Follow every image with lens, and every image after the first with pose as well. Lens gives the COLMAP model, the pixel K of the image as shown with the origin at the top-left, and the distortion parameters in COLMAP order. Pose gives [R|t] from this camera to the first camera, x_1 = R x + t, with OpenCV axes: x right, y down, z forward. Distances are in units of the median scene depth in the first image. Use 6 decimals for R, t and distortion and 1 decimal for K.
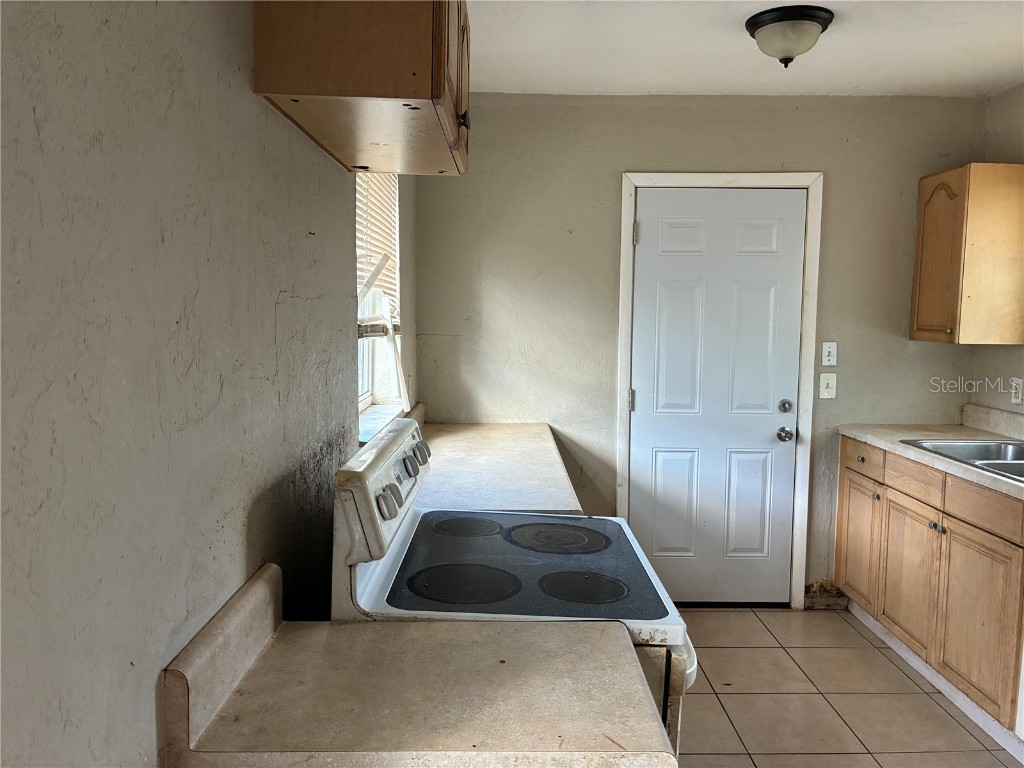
lens RADIAL K [[782.9, 0, 514.8], [0, 782.9, 379.4], [0, 0, 1]] dist [0.038226, -0.025768]
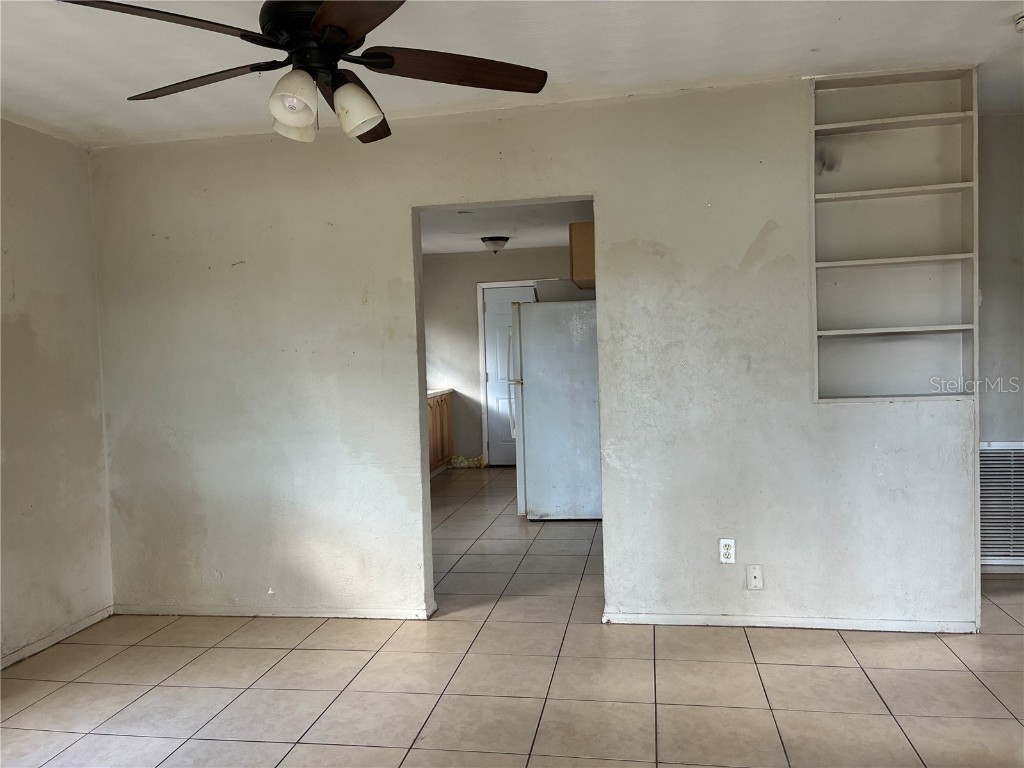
lens RADIAL K [[782.9, 0, 512.2], [0, 782.9, 386.7], [0, 0, 1]] dist [0.038226, -0.025768]
pose [[0.980454, -0.027591, -0.194802, 0.706708], [0.019988, 0.998964, -0.040886, 0.158487], [0.195728, 0.036193, 0.979990, -1.343404]]
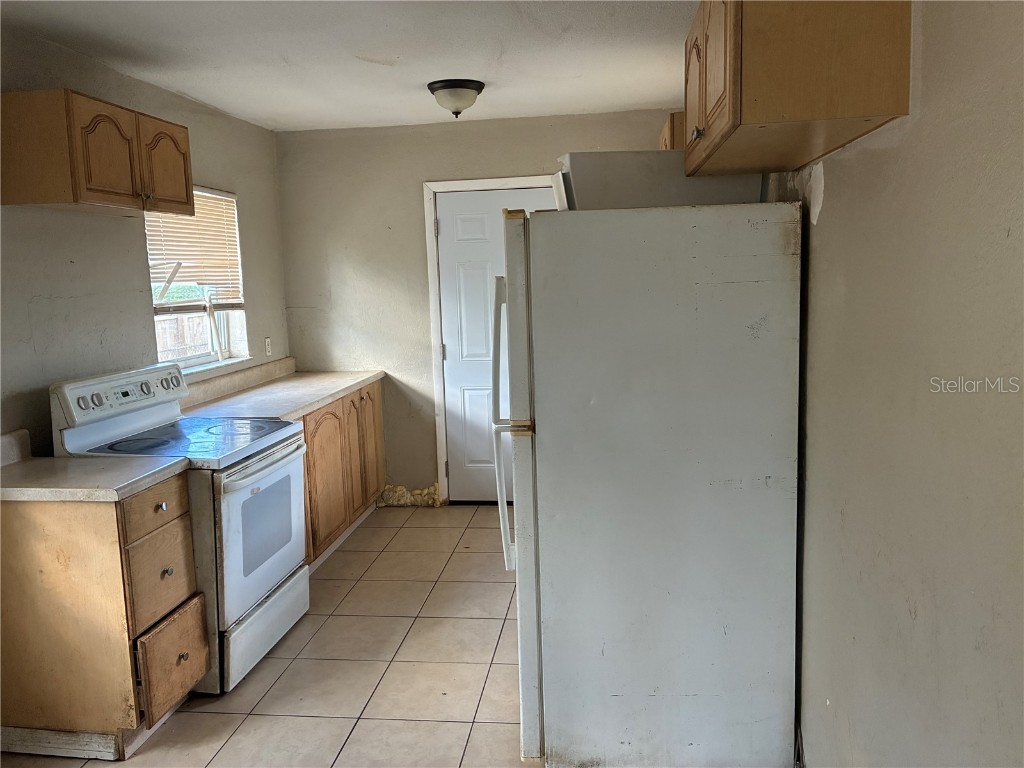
lens RADIAL K [[782.9, 0, 510.1], [0, 782.9, 384.1], [0, 0, 1]] dist [0.038226, -0.025768]
pose [[0.988543, -0.016761, -0.150006, 0.478967], [0.024992, 0.998274, 0.053154, 0.013597], [0.148856, -0.056294, 0.987255, -0.324720]]
